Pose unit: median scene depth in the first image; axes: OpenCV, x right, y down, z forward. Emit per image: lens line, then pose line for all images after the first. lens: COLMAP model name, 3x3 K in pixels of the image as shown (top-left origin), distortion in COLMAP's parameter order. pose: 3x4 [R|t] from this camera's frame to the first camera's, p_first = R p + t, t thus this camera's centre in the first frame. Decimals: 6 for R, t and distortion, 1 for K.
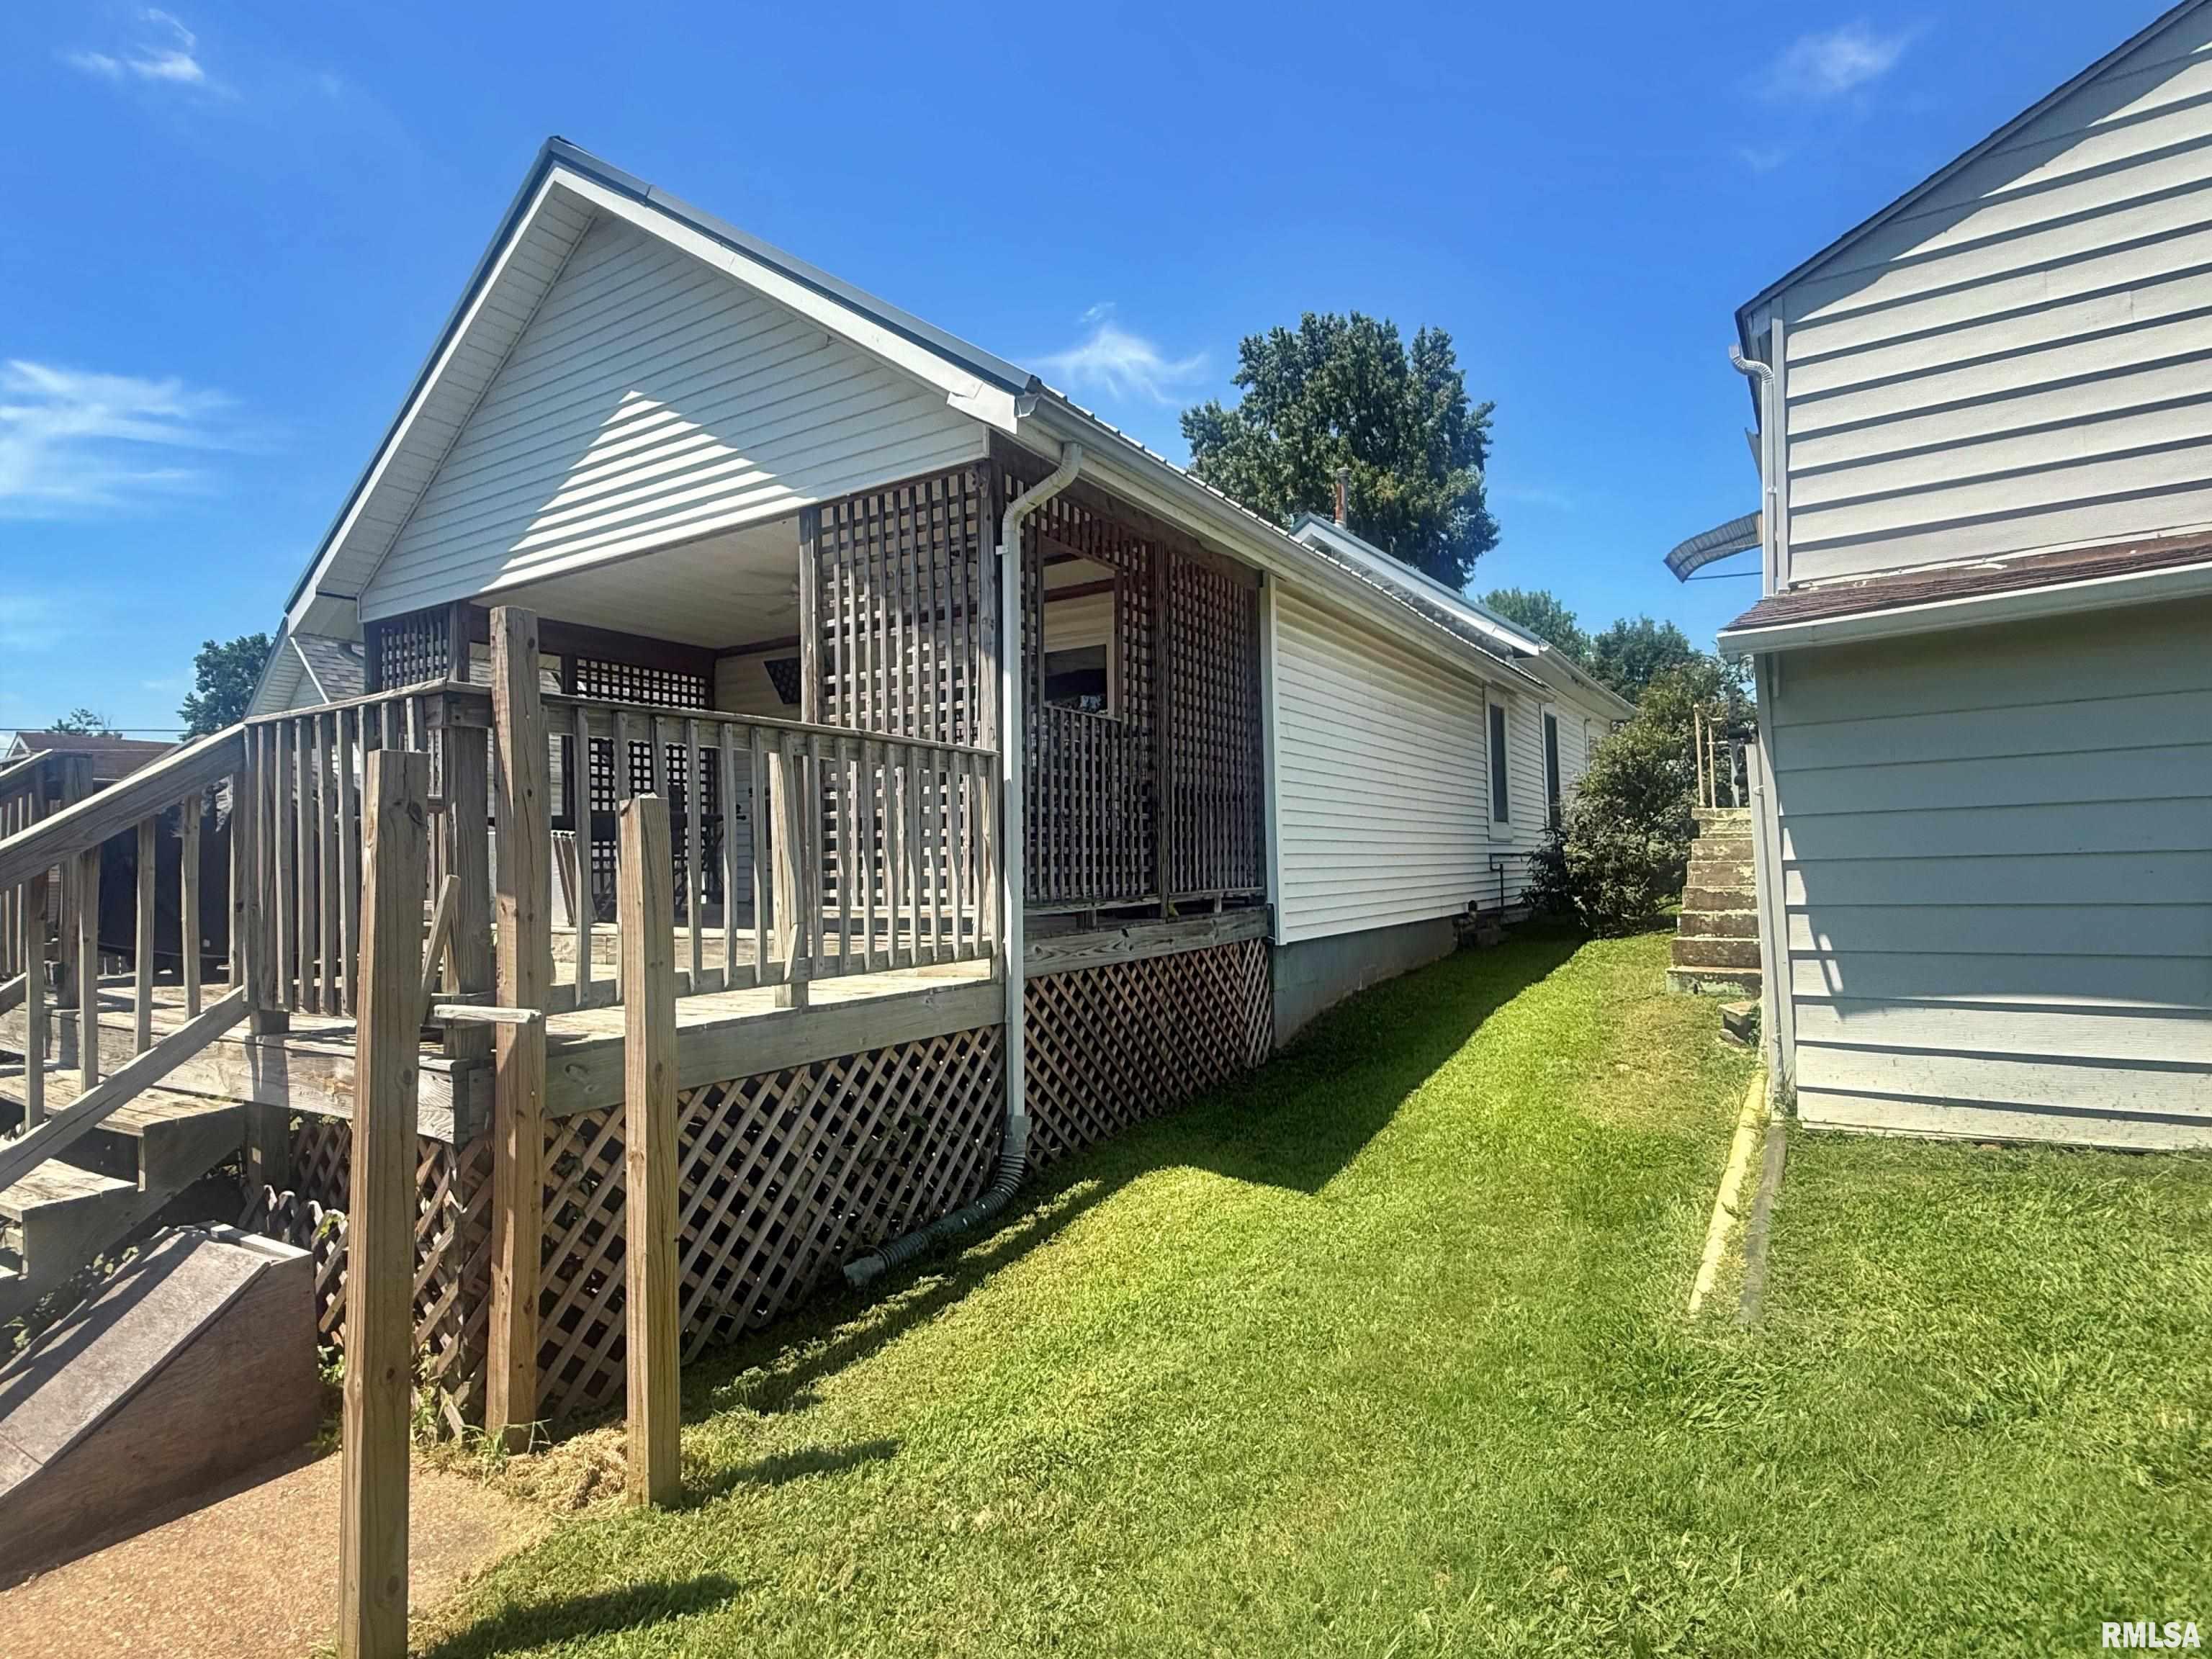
lens RADIAL K [[1117.2, 0, 1110.2], [0, 1117.2, 827.2], [0, 0, 1]] dist [-0.000502, -0.000536]
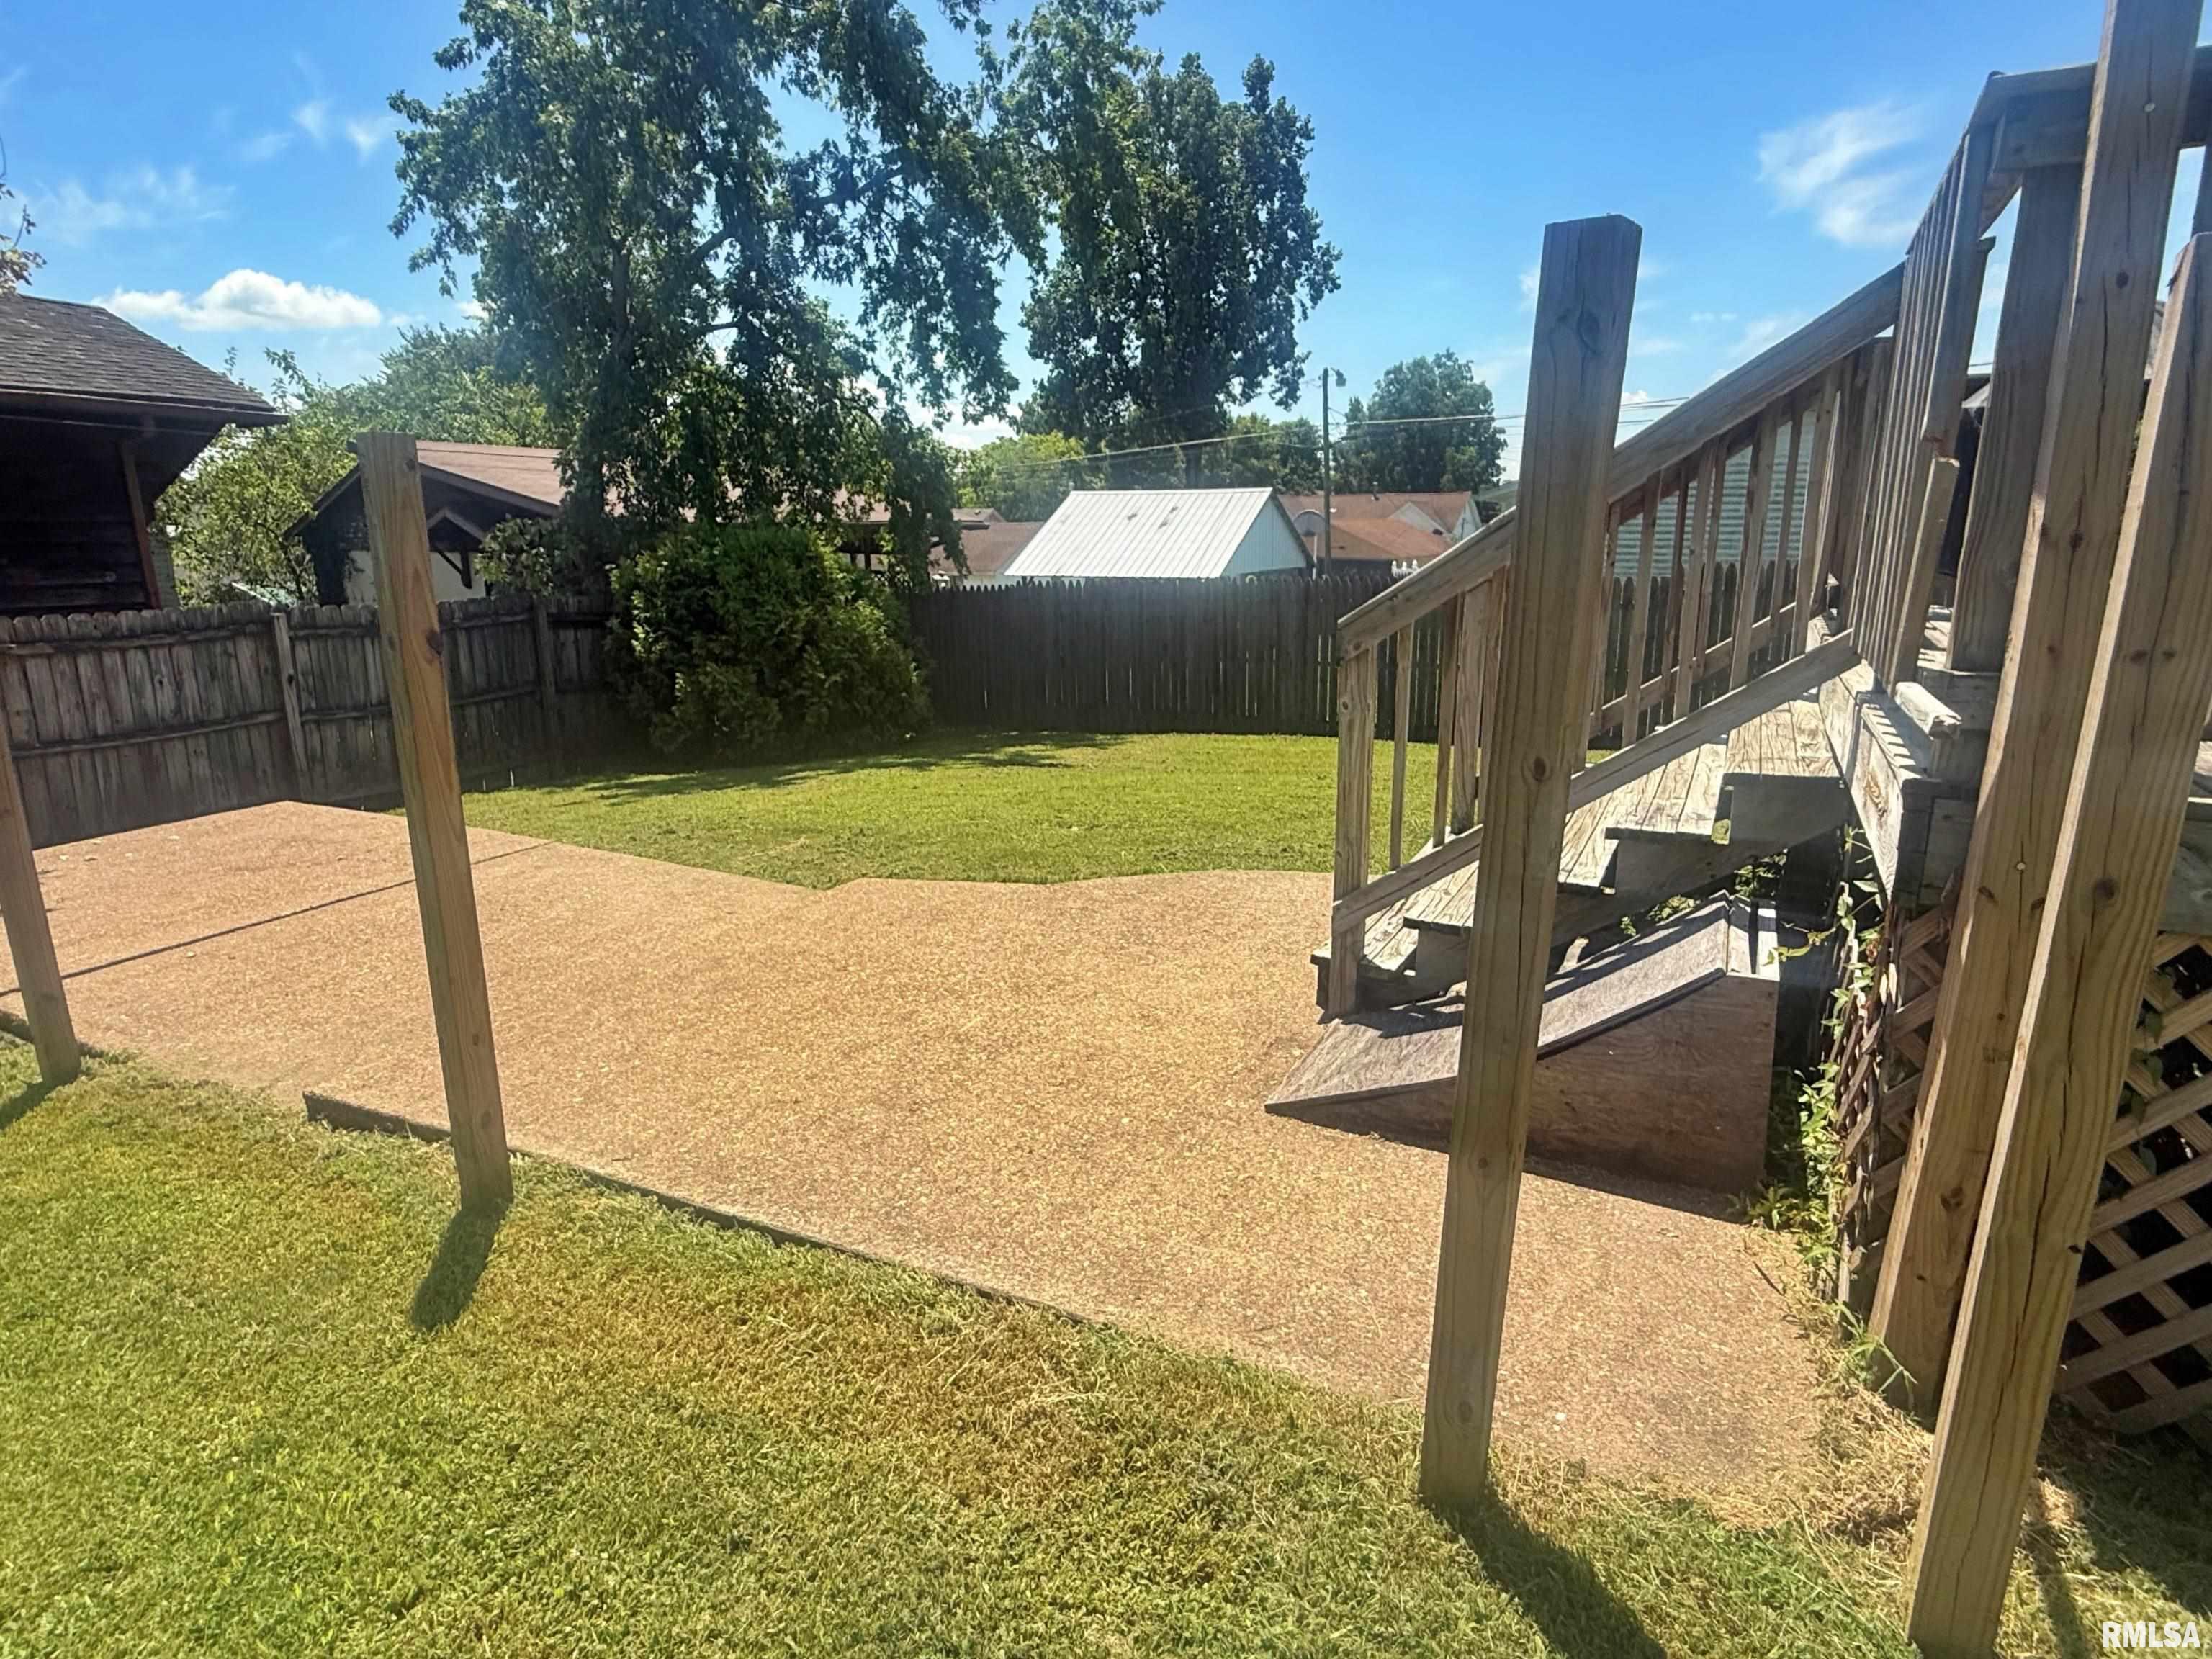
lens RADIAL K [[1205.1, 0, 1106.0], [0, 1205.1, 829.5], [0, 0, 1]] dist [0.000925, 0.000008]
pose [[0.064459, 0.269189, -0.960928, 0.012799], [0.035297, 0.961713, 0.271776, 0.022812], [0.997296, -0.051436, 0.052489, 0.282686]]
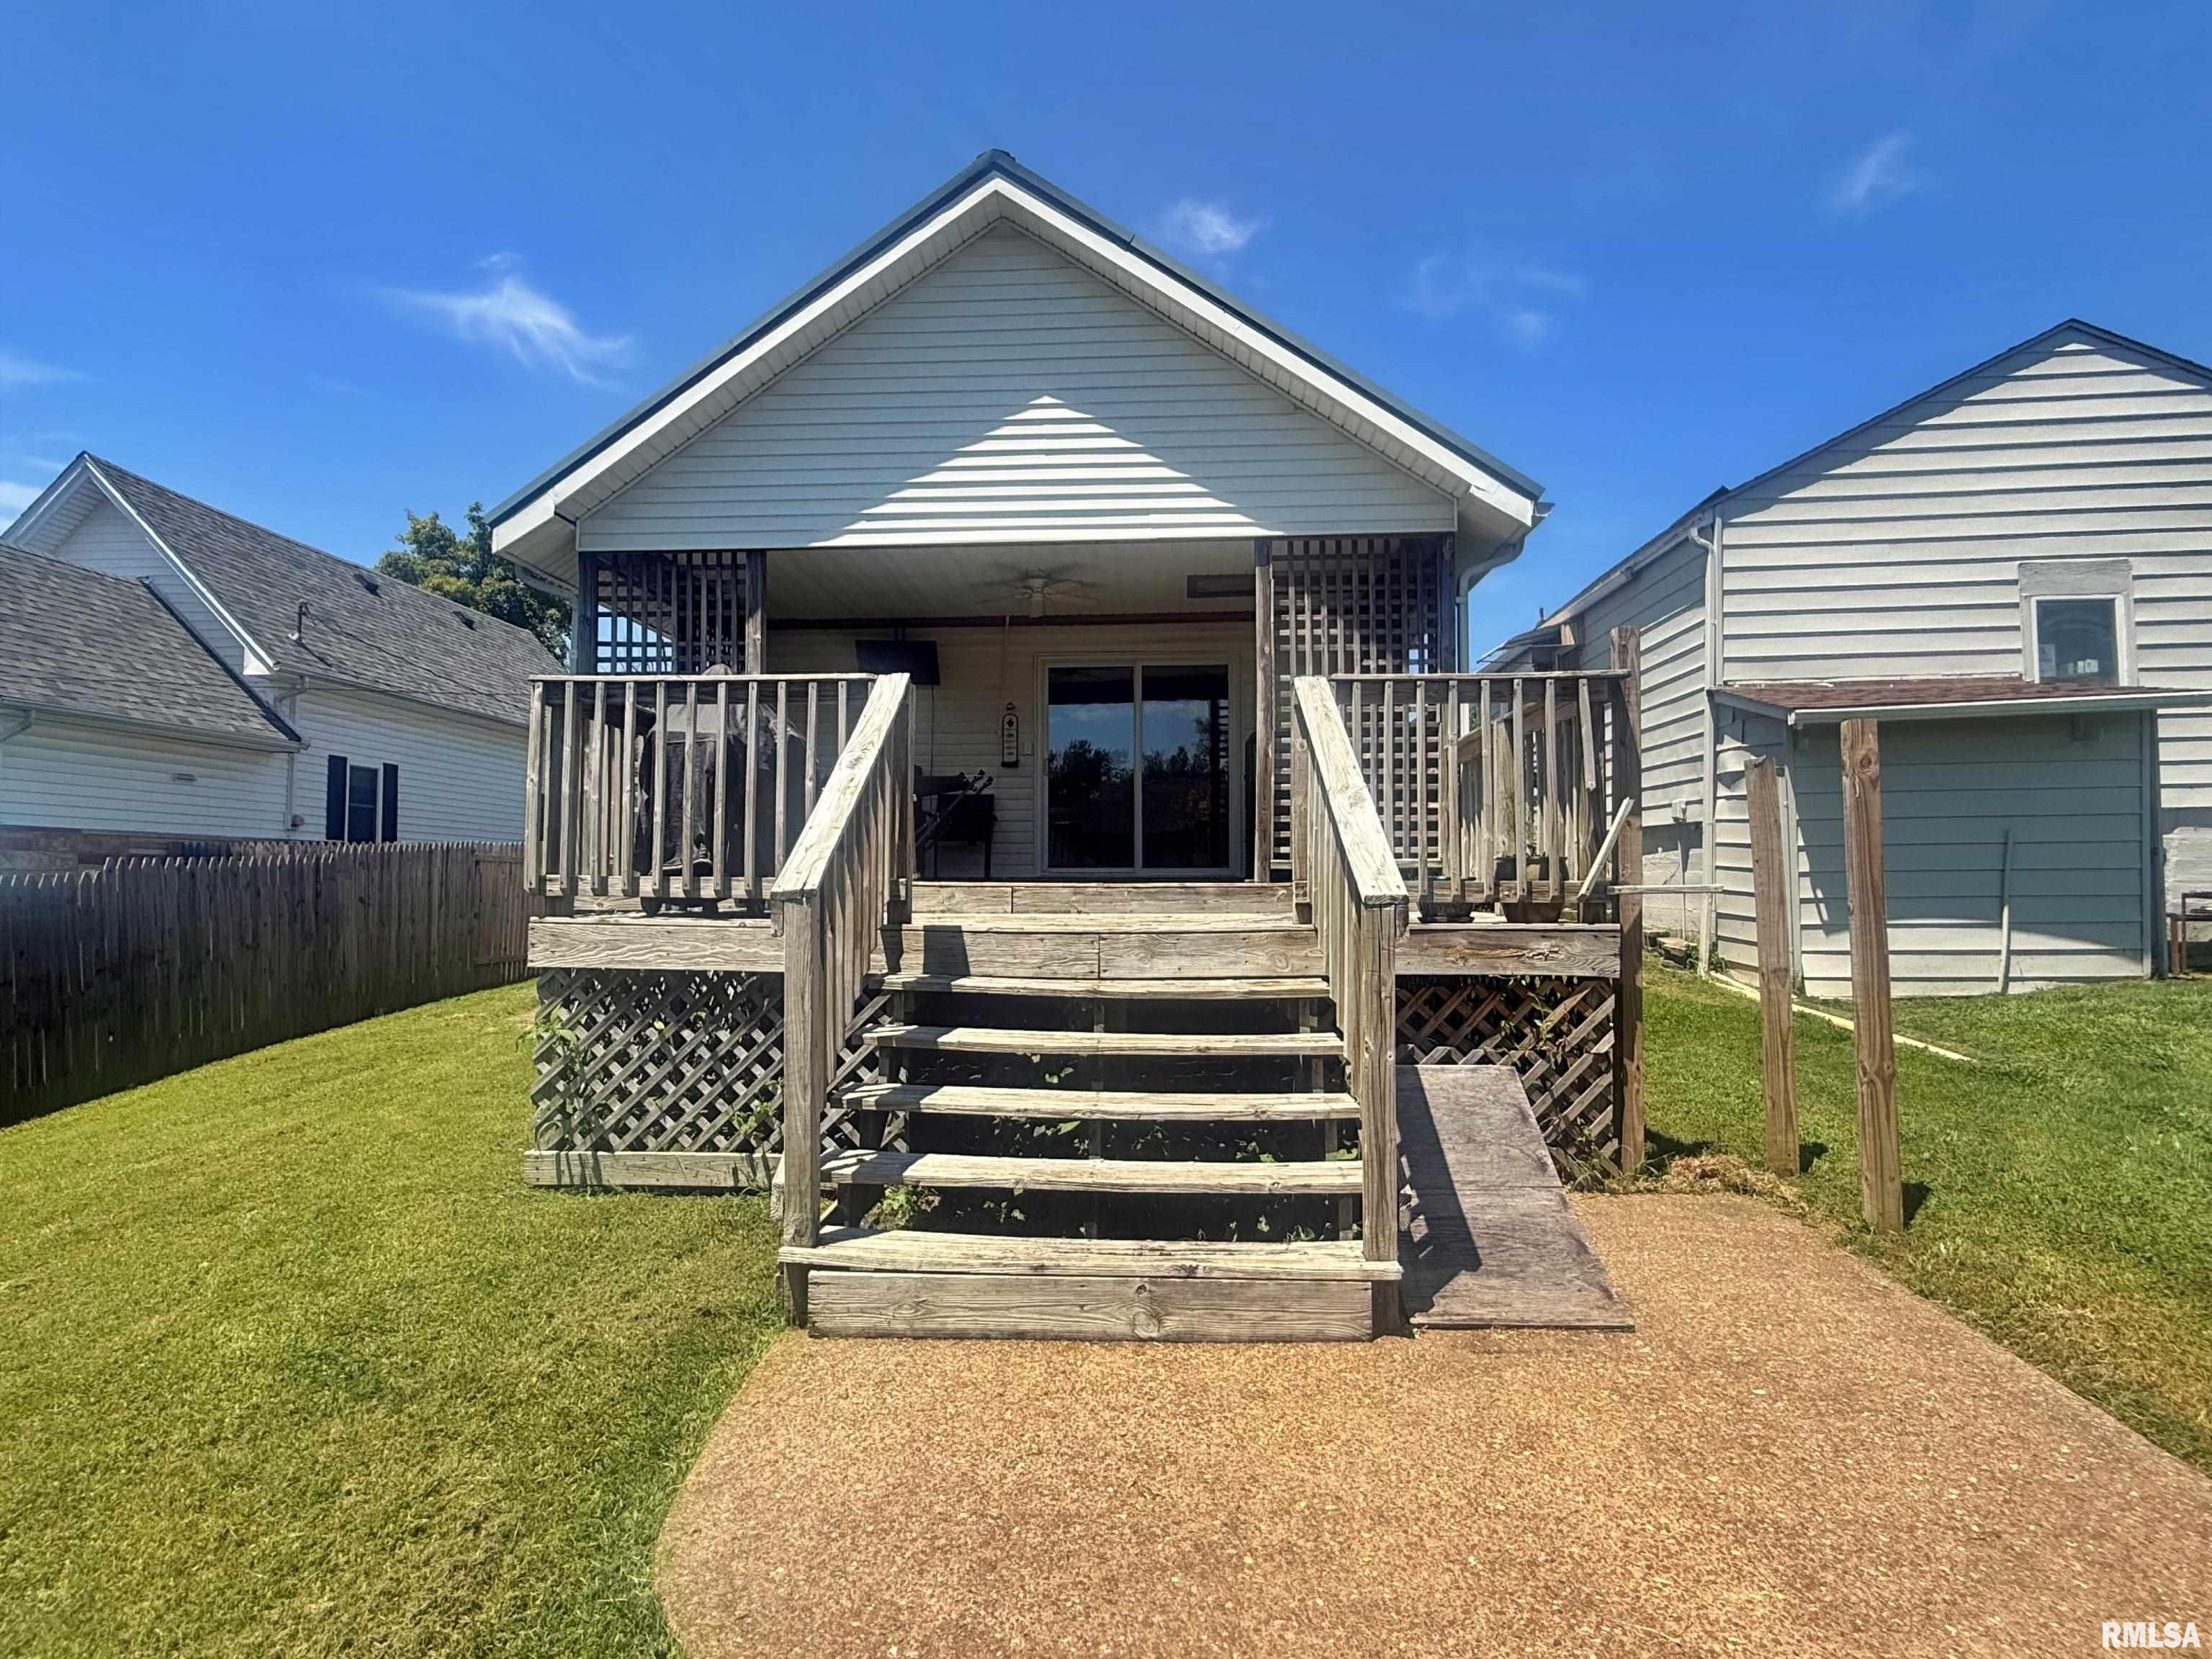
lens RADIAL K [[1116.8, 0, 1105.4], [0, 1116.8, 829.5], [0, 0, 1]] dist [-0.000538, -0.000598]
pose [[0.879144, 0.042485, 0.474658, -1.026679], [-0.032110, 0.999036, -0.029947, 0.081647], [-0.475473, 0.011086, 0.879661, 0.003675]]
